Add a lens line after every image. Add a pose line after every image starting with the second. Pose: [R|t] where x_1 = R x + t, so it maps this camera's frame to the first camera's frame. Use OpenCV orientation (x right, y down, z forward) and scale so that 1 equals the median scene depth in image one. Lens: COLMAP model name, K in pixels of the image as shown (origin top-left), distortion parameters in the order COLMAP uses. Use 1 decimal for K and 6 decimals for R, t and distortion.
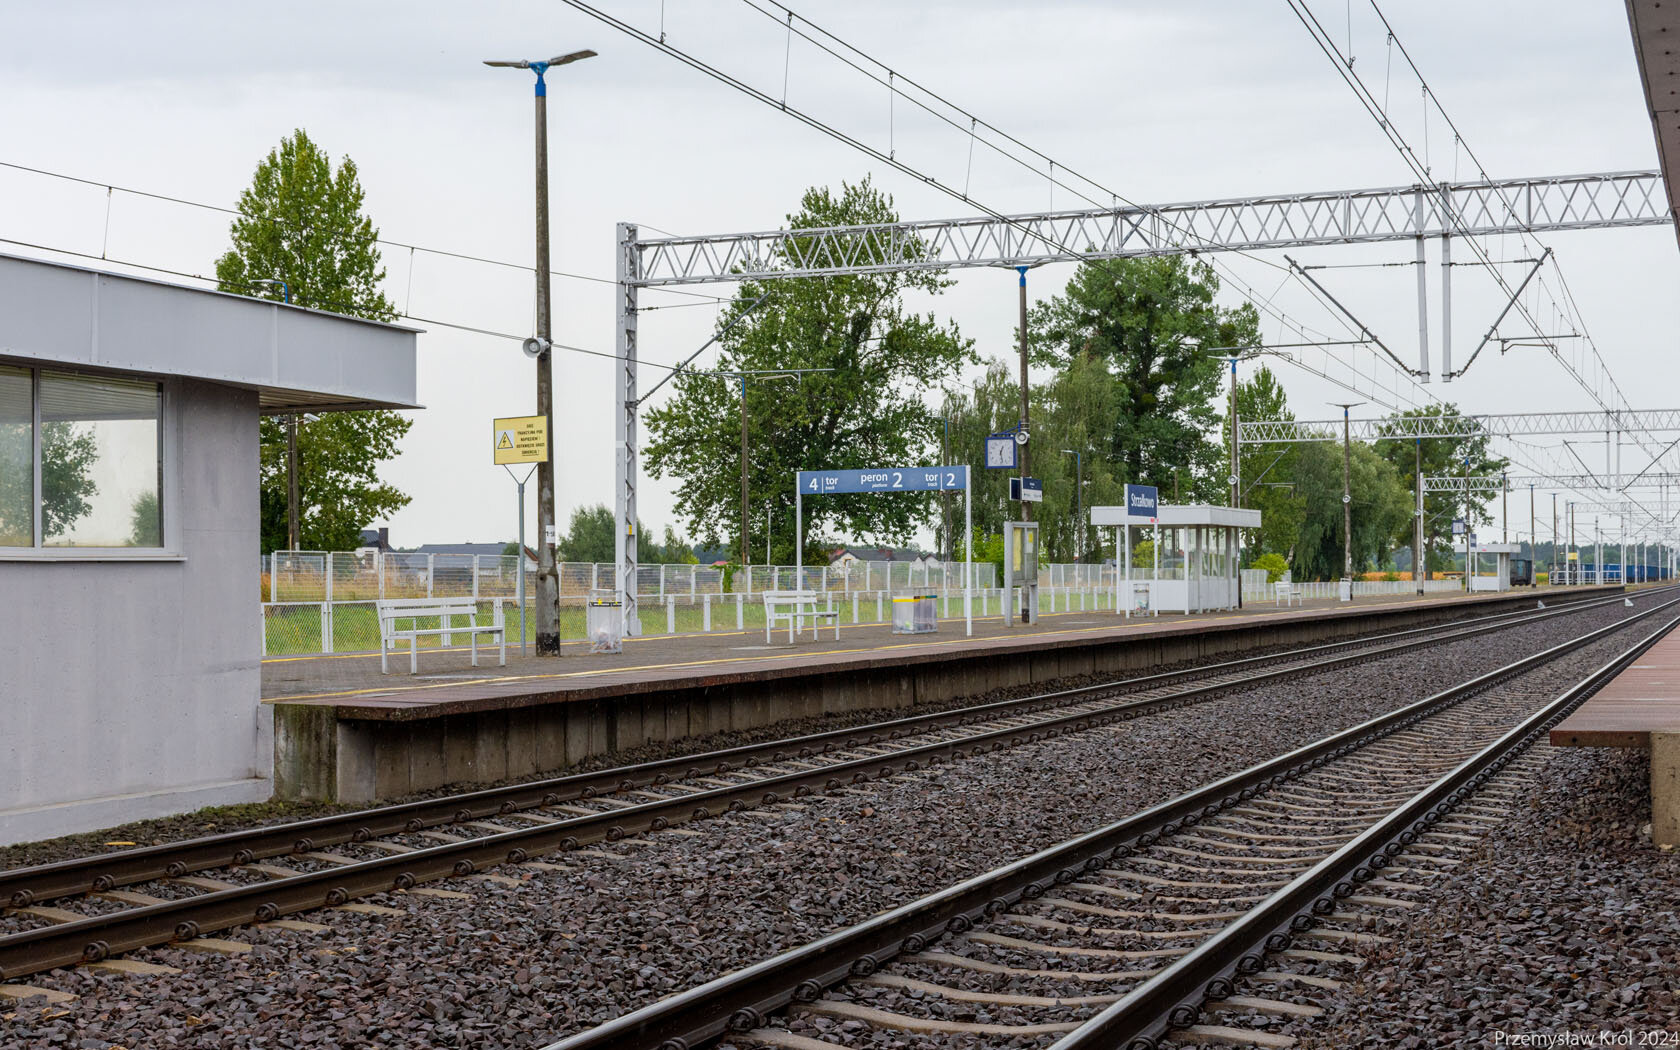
lens RADIAL K [[2348.6, 0, 799.7], [0, 2348.6, 600.0], [0, 0, 1]] dist [0.007717, 0.000000]
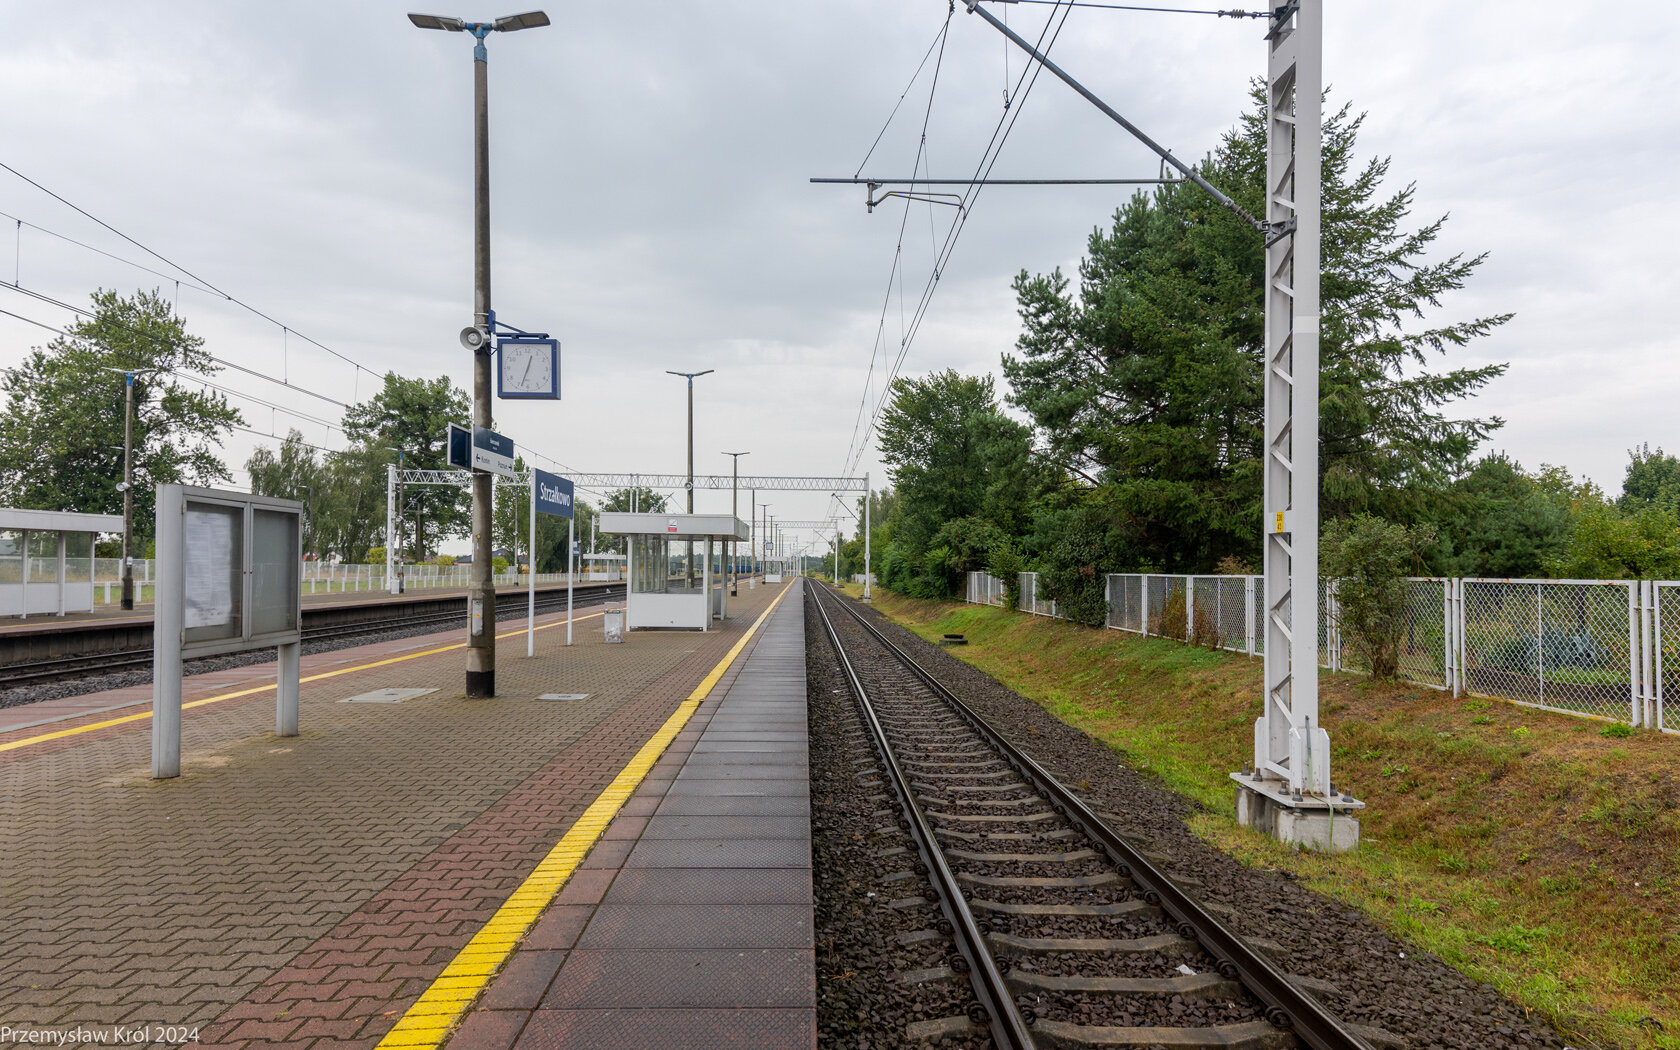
lens RADIAL K [[1055.4, 0, 854.1], [0, 1055.4, 537.2], [0, 0, 1]] dist [0.058999, -0.011570]
pose [[0.910511, 0.029857, 0.412405, 0.148151], [-0.013738, 0.999023, -0.041994, -0.007394], [-0.413256, 0.032570, 0.910032, 0.230239]]
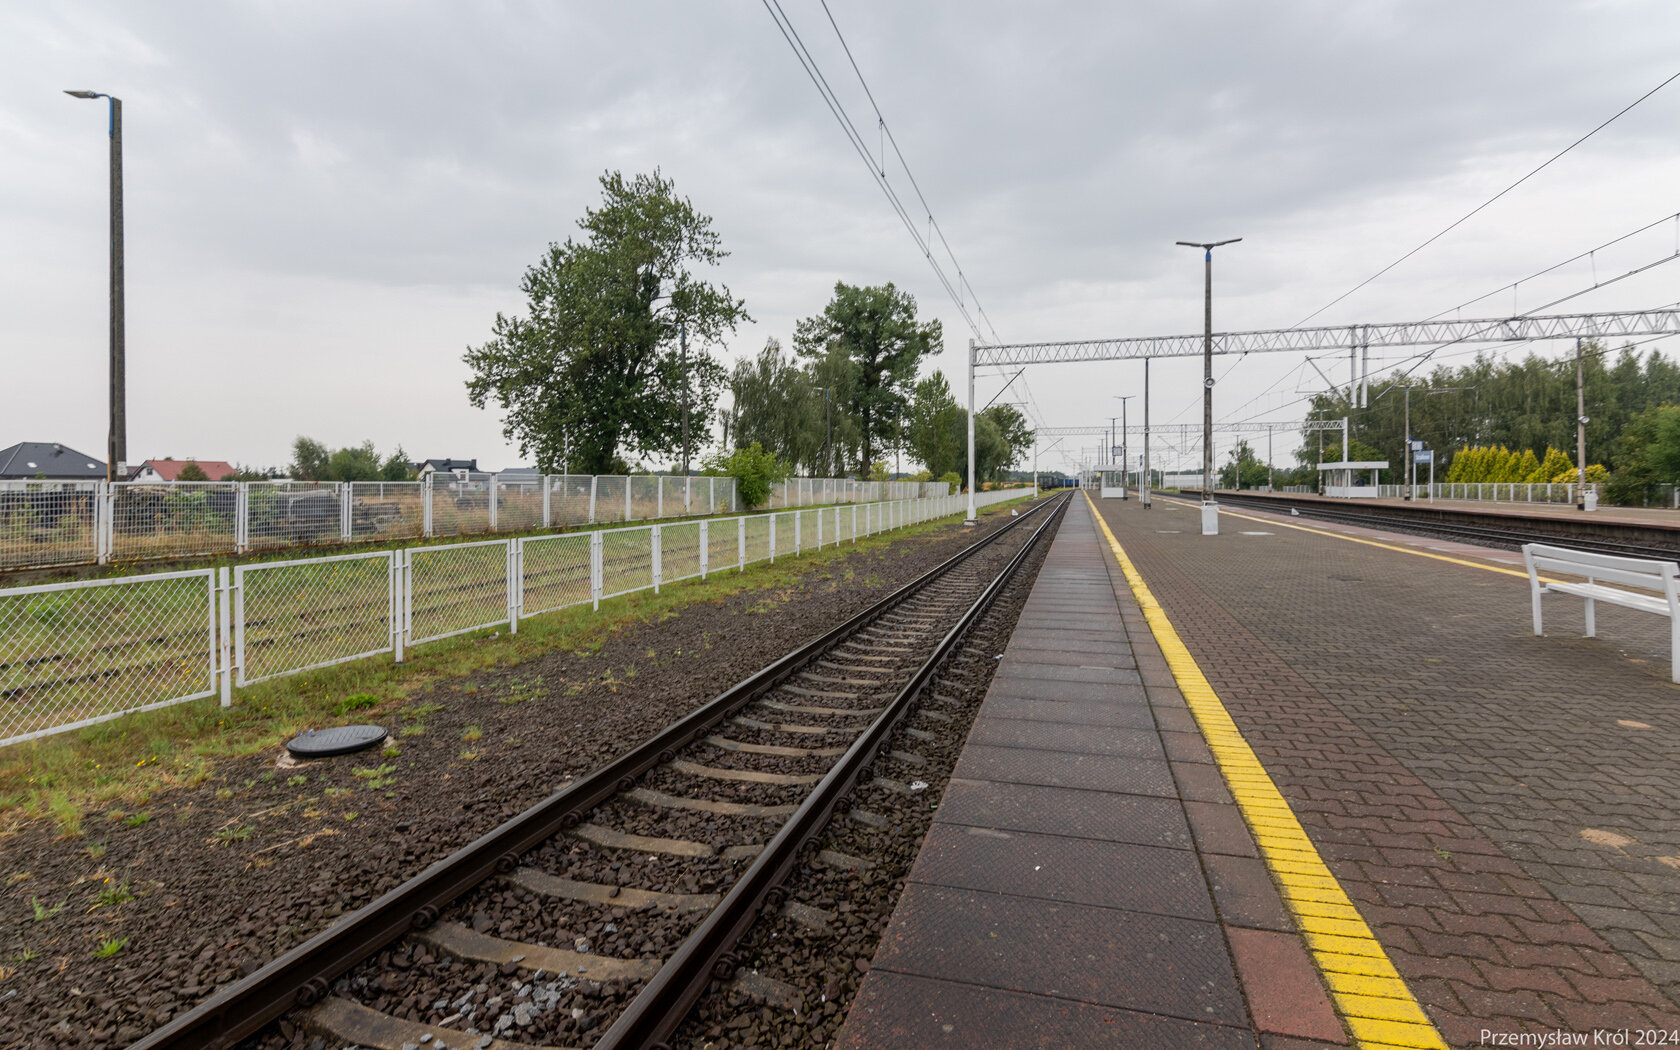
lens RADIAL K [[854.3, 0, 856.9], [0, 854.3, 484.9], [0, 0, 1]] dist [0.031538, -0.002560]
pose [[0.990314, 0.000340, 0.138843, 0.069174], [0.000847, 0.999964, -0.008488, -0.008256], [-0.138841, 0.008524, 0.990278, 0.530954]]
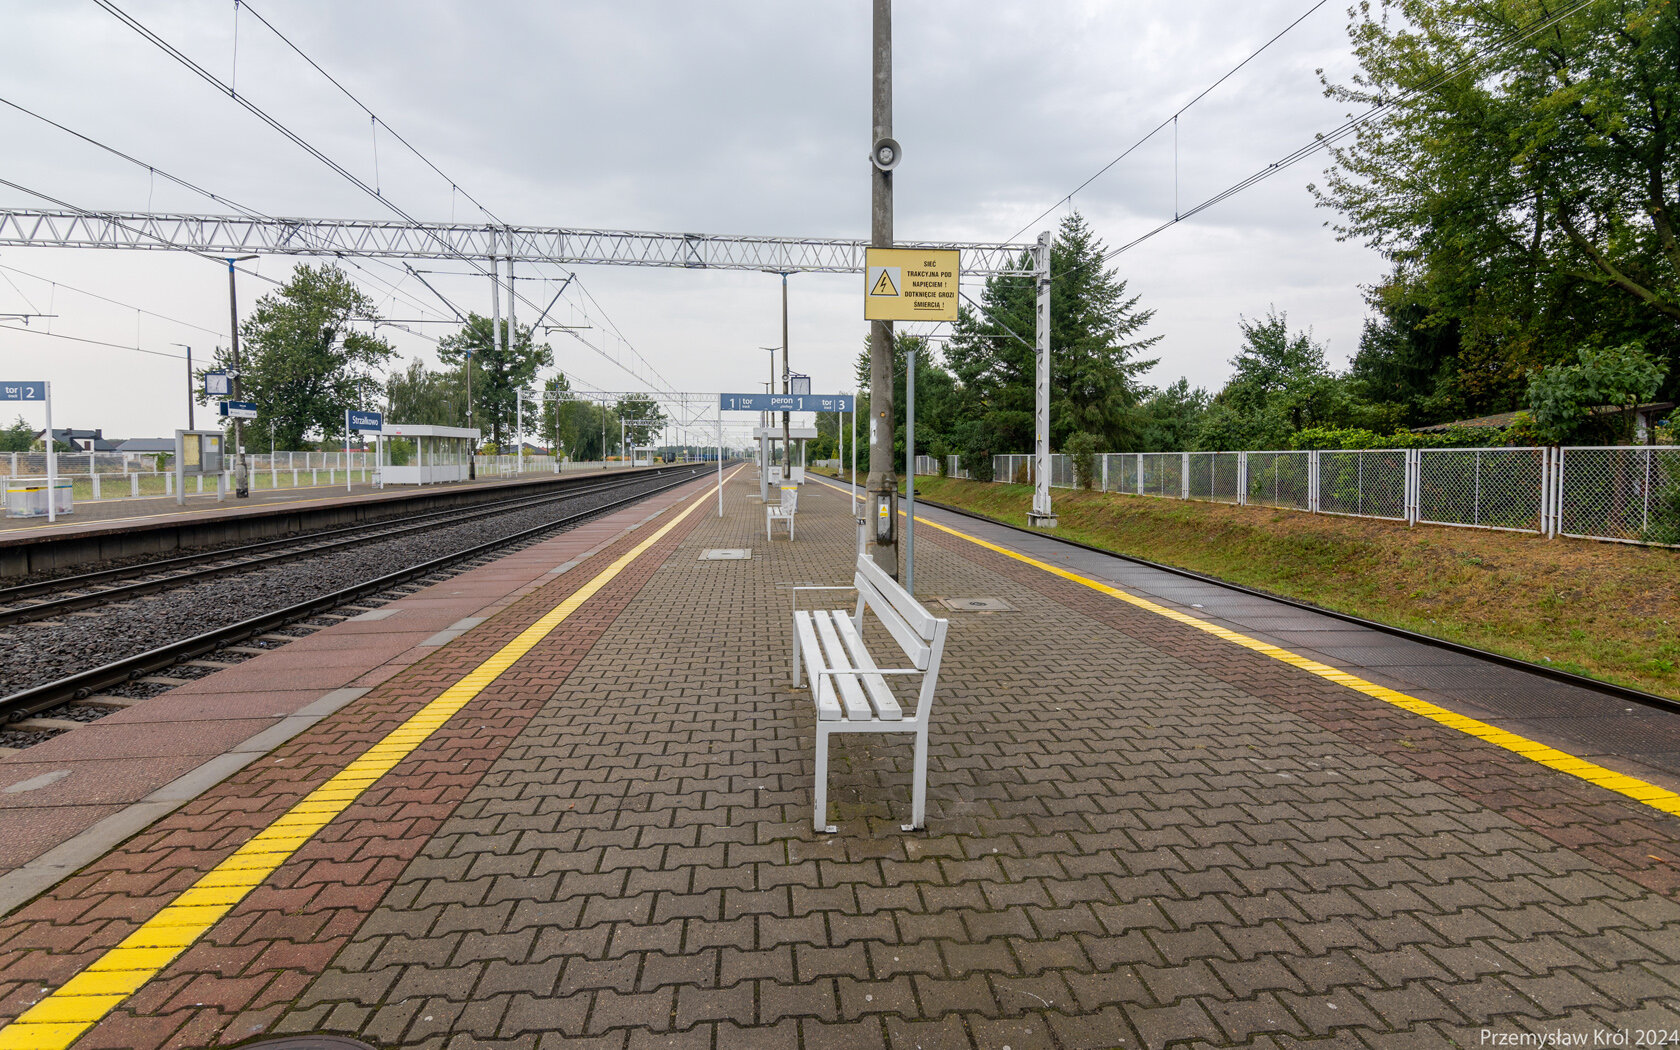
lens RADIAL K [[854.3, 0, 851.0], [0, 854.3, 484.2], [0, 0, 1]] dist [0.031538, -0.002560]
pose [[0.882907, -0.005882, 0.469512, 0.070720], [-0.004049, 0.999789, 0.020140, -0.004723], [-0.469531, -0.019683, 0.882697, 0.127084]]
